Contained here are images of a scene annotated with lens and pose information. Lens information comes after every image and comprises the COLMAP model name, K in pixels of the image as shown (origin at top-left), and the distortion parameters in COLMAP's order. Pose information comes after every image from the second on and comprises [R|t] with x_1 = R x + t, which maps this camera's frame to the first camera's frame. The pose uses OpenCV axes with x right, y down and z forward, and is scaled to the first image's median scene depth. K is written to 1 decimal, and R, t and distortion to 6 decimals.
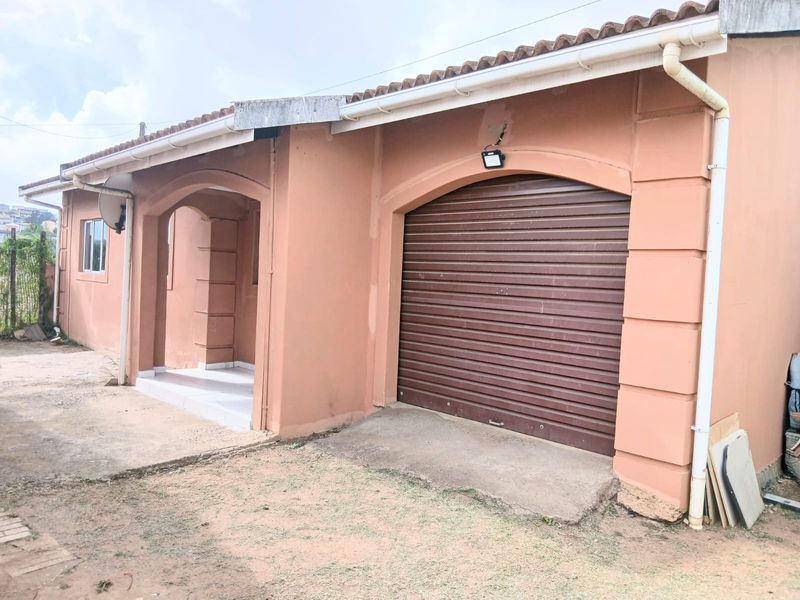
lens RADIAL K [[630.4, 0, 400.0], [0, 630.4, 300.0], [0, 0, 1]] dist [0.105569, -0.196094]
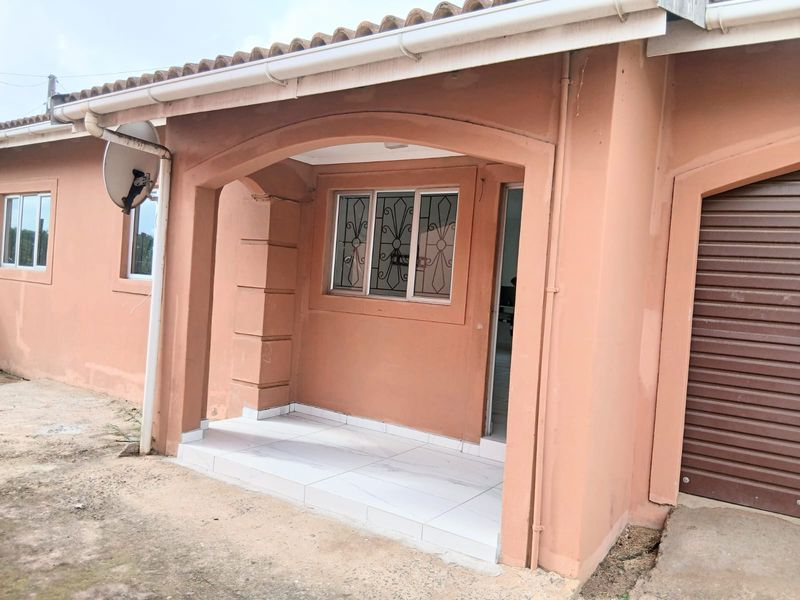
lens RADIAL K [[630.4, 0, 400.0], [0, 630.4, 300.0], [0, 0, 1]] dist [0.105569, -0.196094]
pose [[0.979118, 0.012083, 0.202932, -0.323835], [-0.013434, 0.999896, 0.005281, -0.025927], [-0.202847, -0.007897, 0.979179, 0.336069]]
